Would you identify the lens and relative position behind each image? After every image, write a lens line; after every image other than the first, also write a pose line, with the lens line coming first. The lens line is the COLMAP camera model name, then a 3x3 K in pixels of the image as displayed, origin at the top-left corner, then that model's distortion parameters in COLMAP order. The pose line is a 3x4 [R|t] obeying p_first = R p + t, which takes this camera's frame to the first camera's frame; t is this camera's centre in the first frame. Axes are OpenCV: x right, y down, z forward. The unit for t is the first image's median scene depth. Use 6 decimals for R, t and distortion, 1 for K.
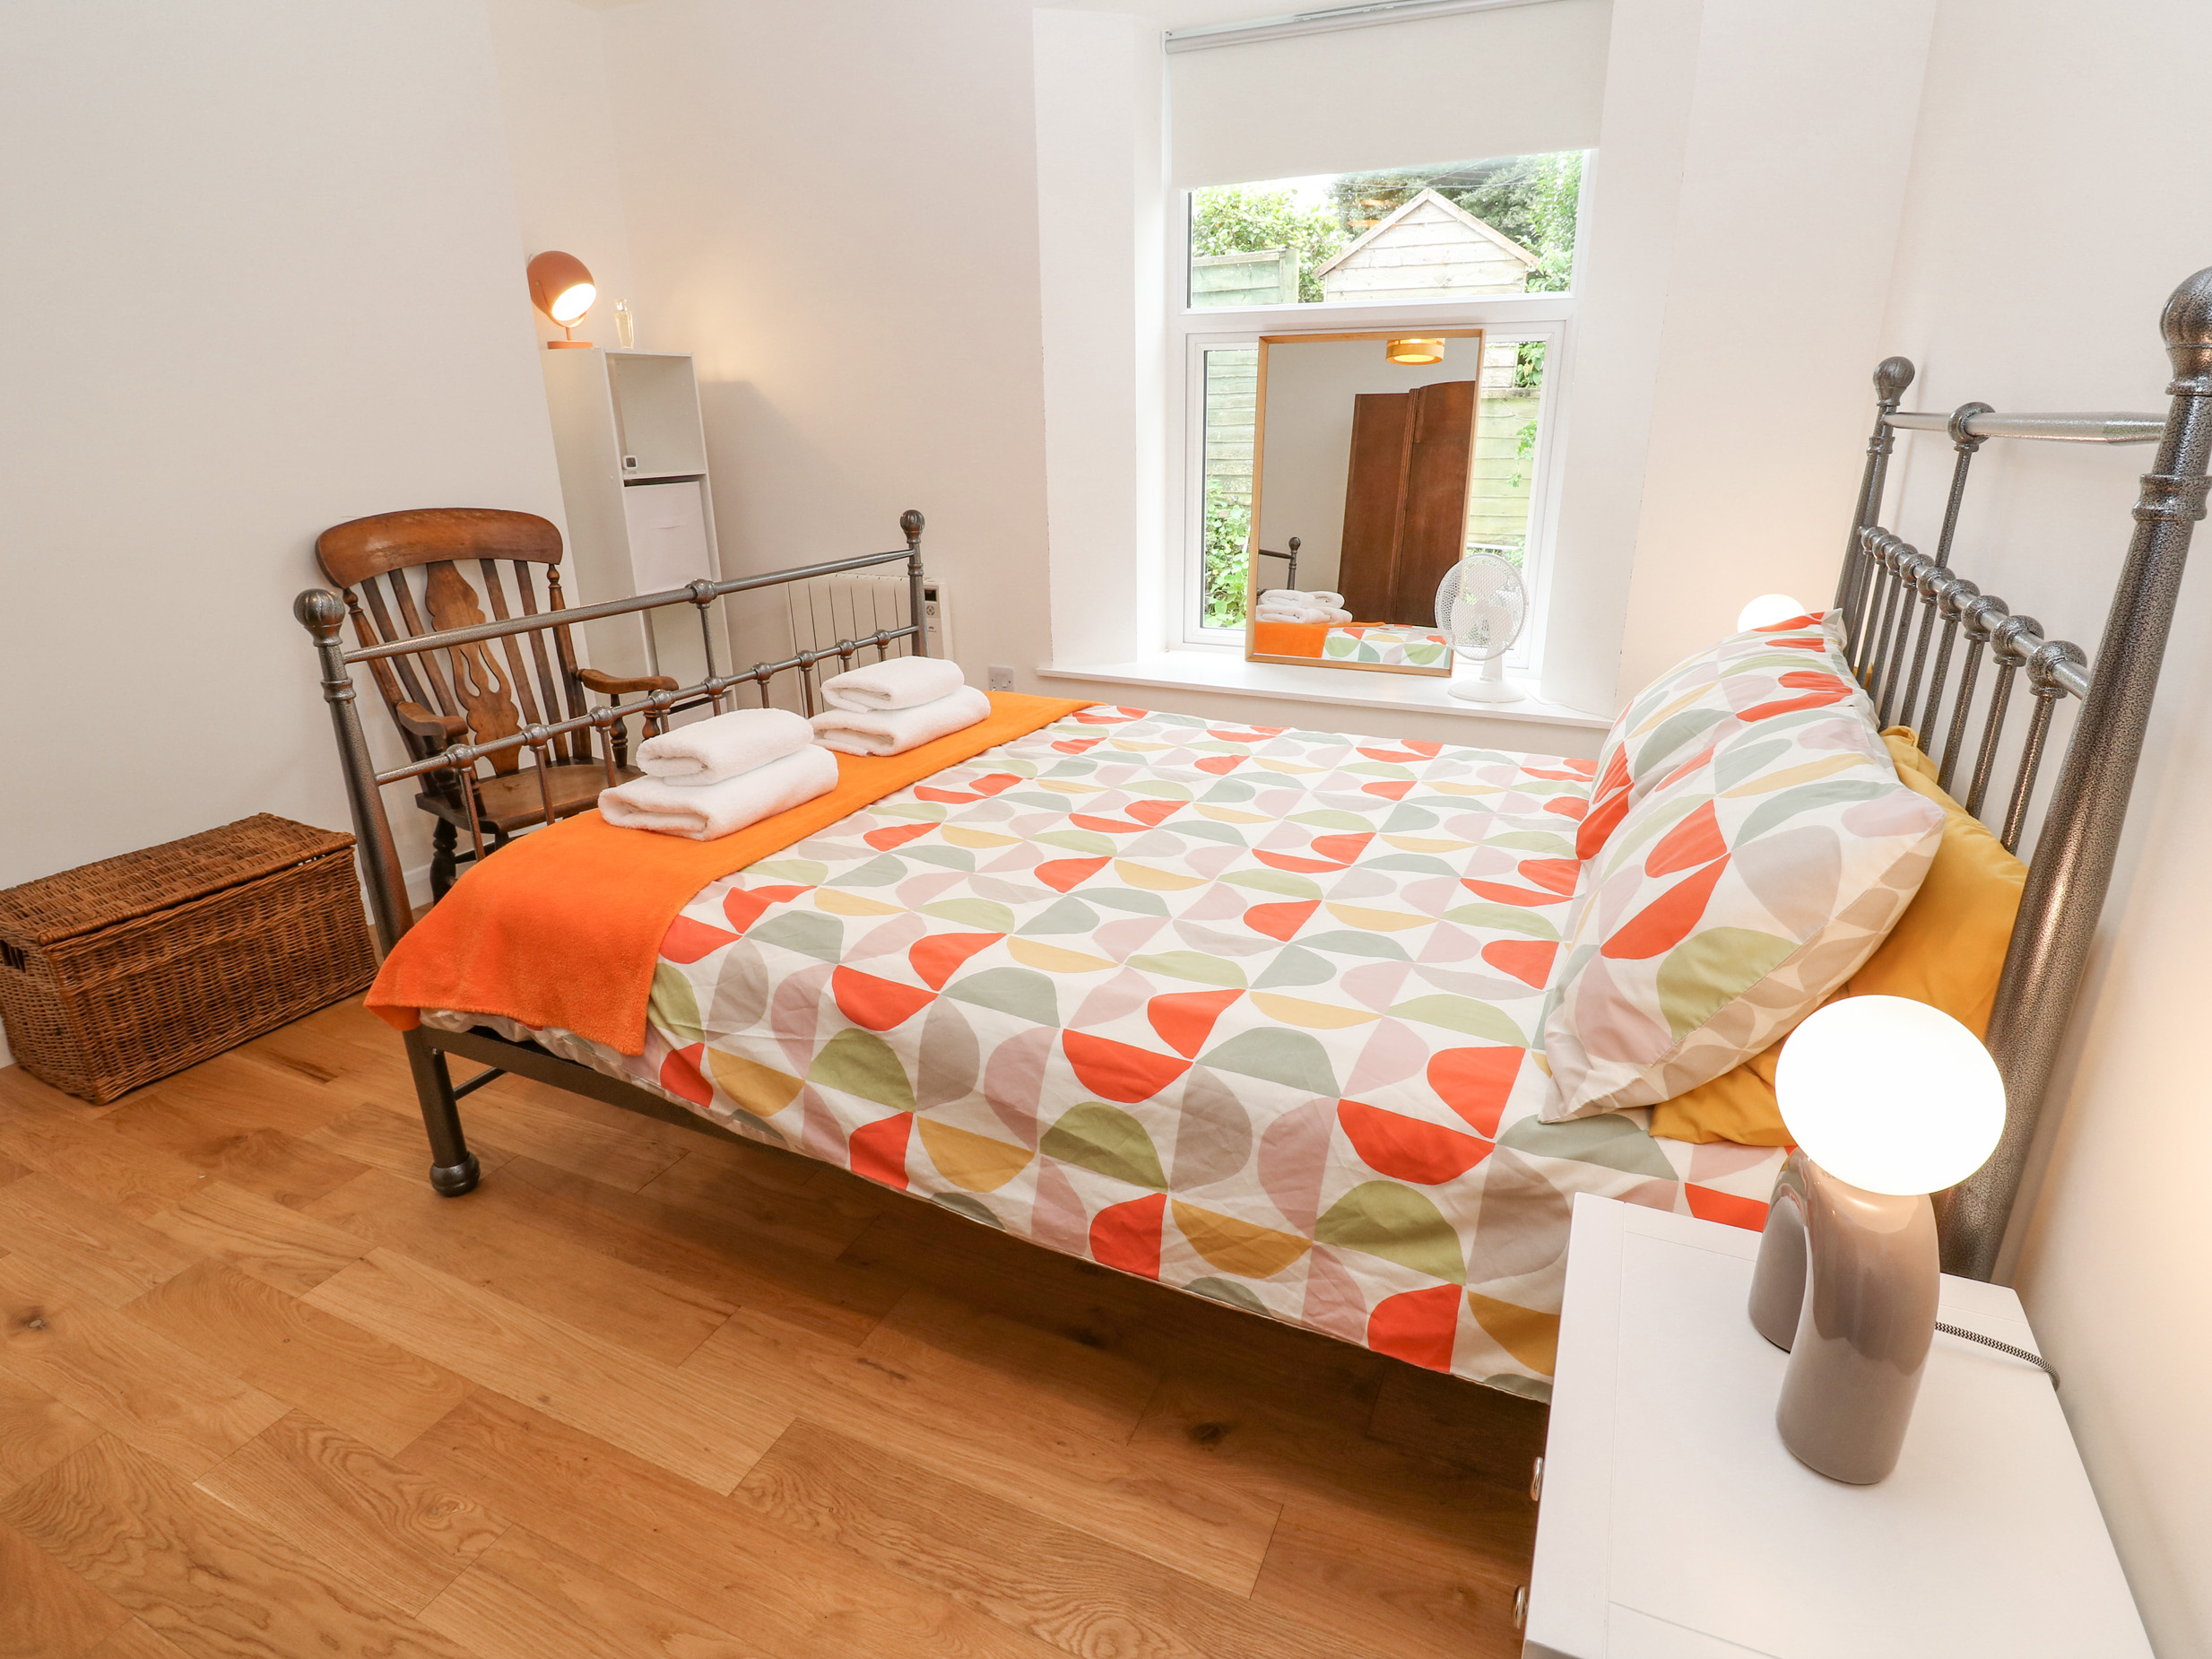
lens RADIAL K [[1153.6, 0, 1118.7], [0, 1153.6, 821.8], [0, 0, 1]] dist [-0.010270, -0.000634]
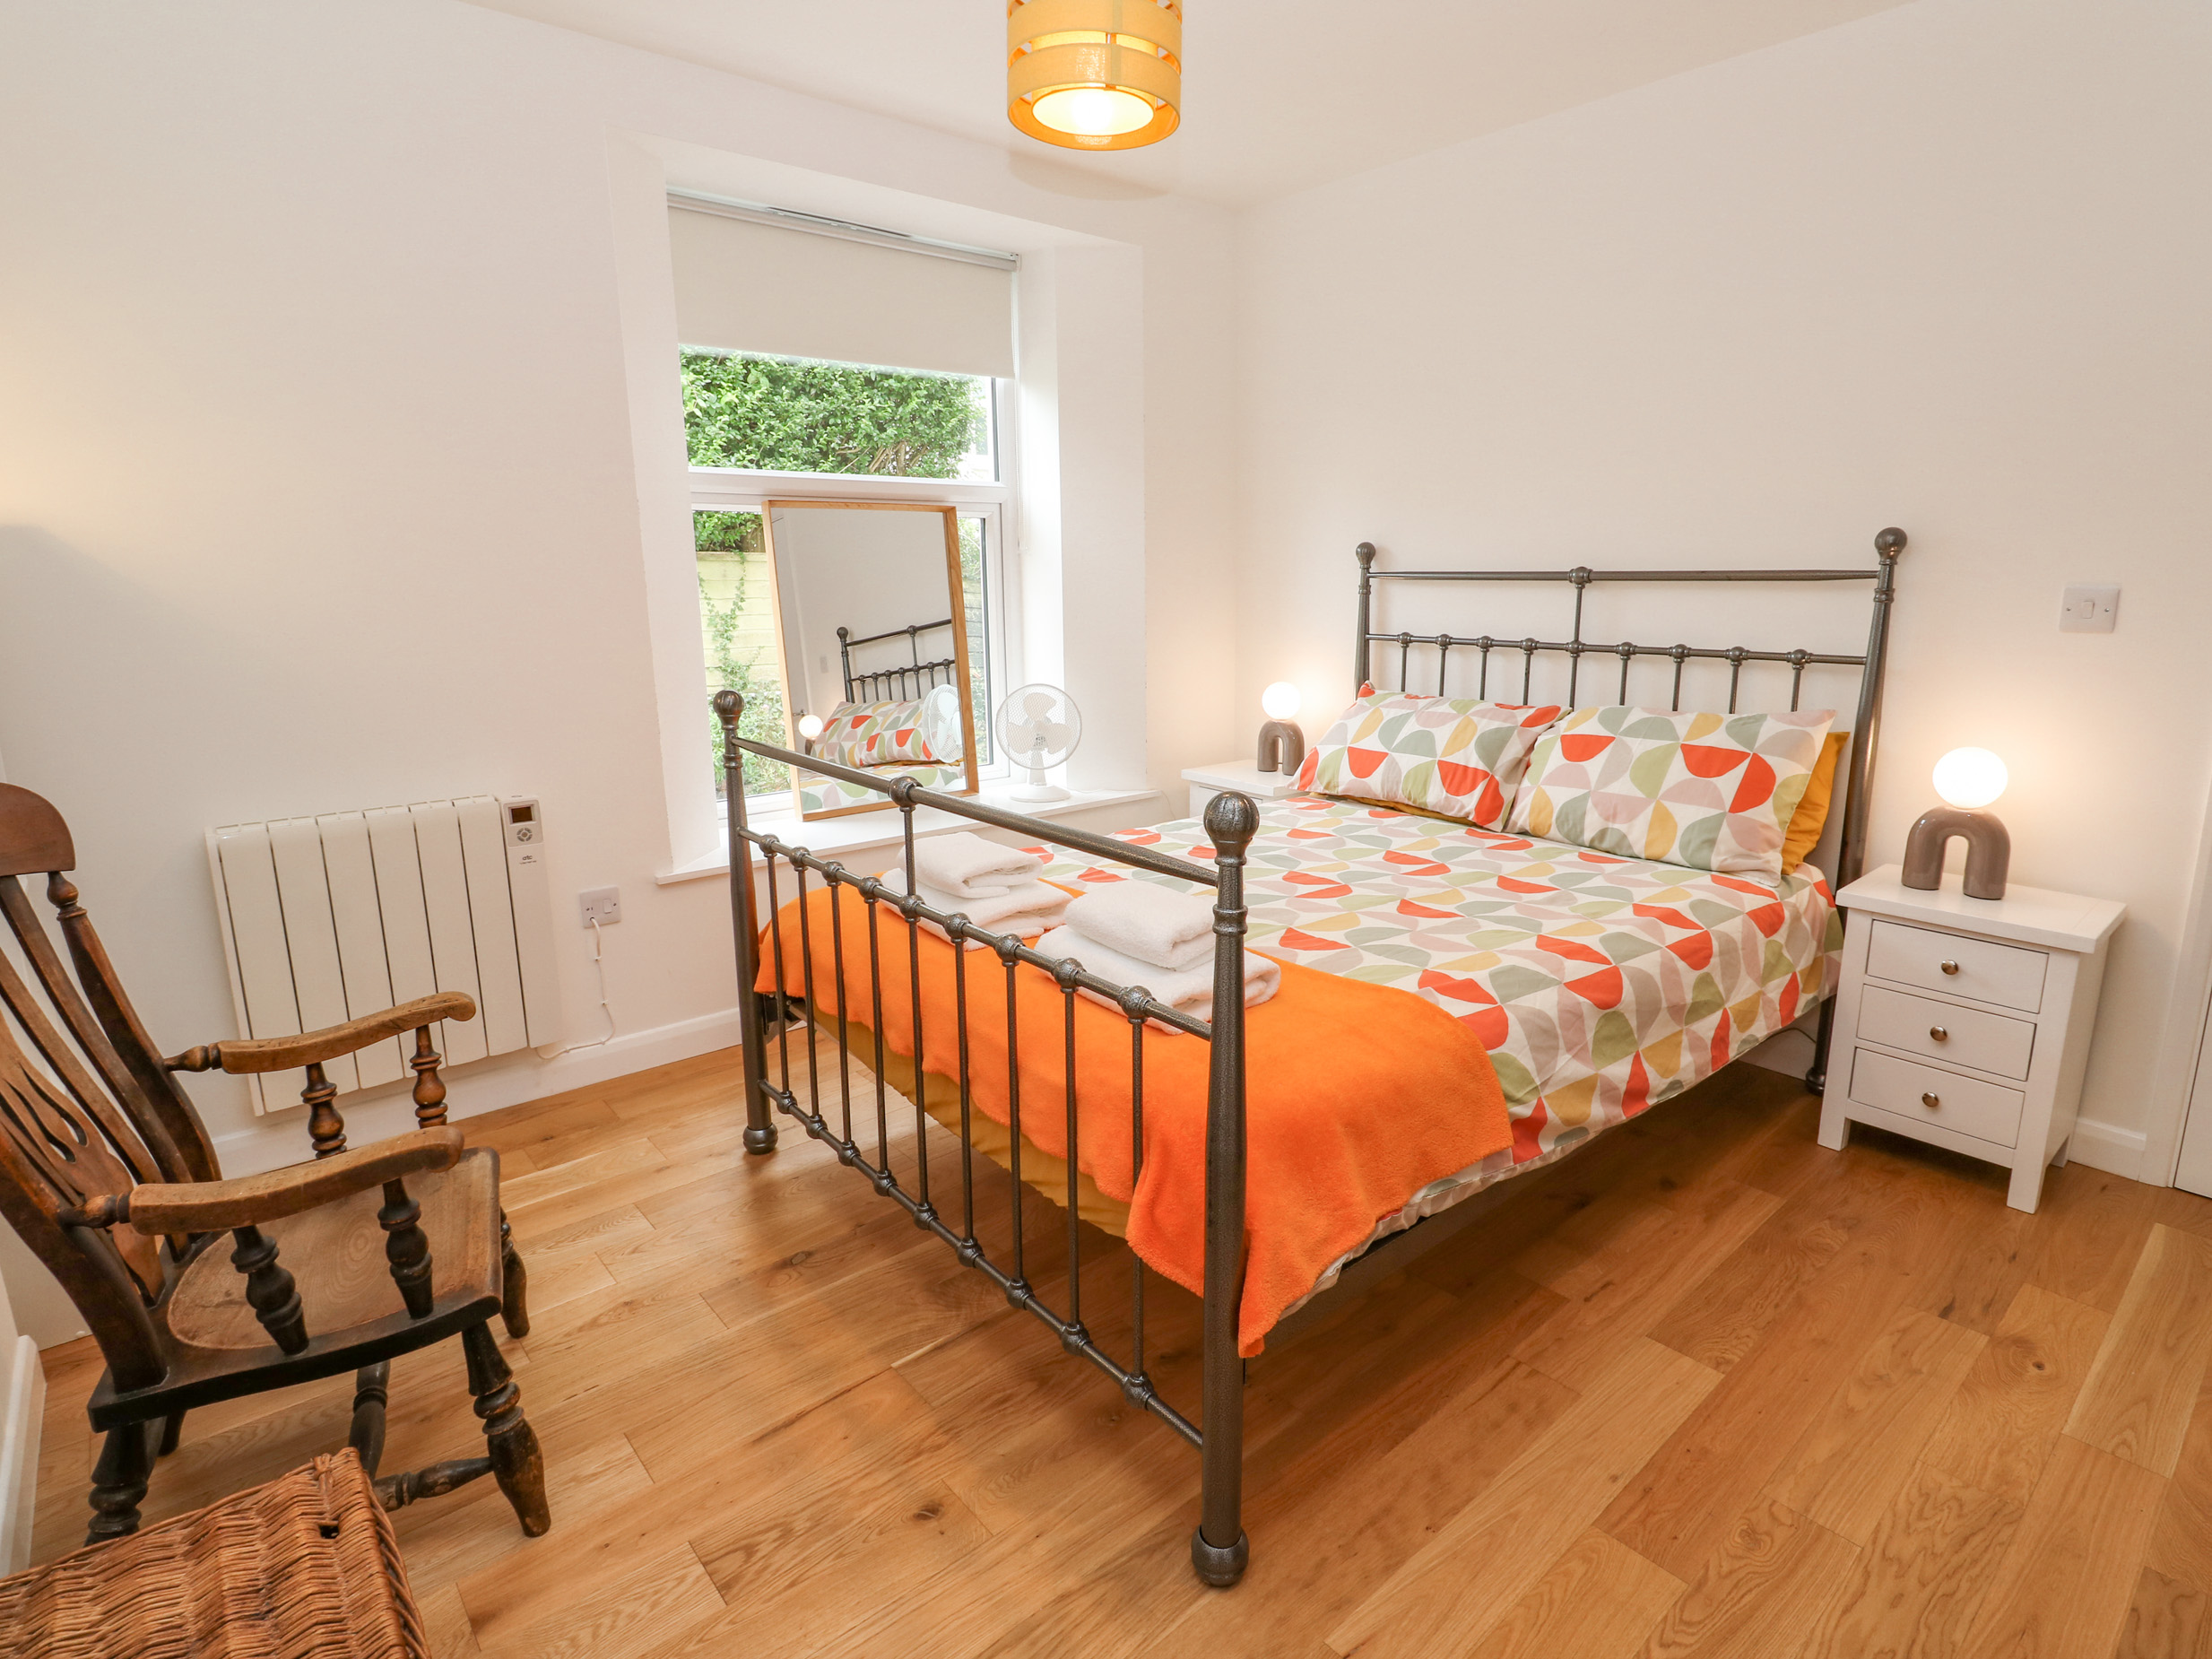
lens RADIAL K [[1153.6, 0, 1118.6], [0, 1153.6, 823.8], [0, 0, 1]] dist [-0.010270, -0.000634]
pose [[0.423536, -0.193876, 0.884889, -1.475208], [0.308559, 0.949292, 0.060300, -0.262380], [-0.851709, 0.247501, 0.461882, 0.738410]]
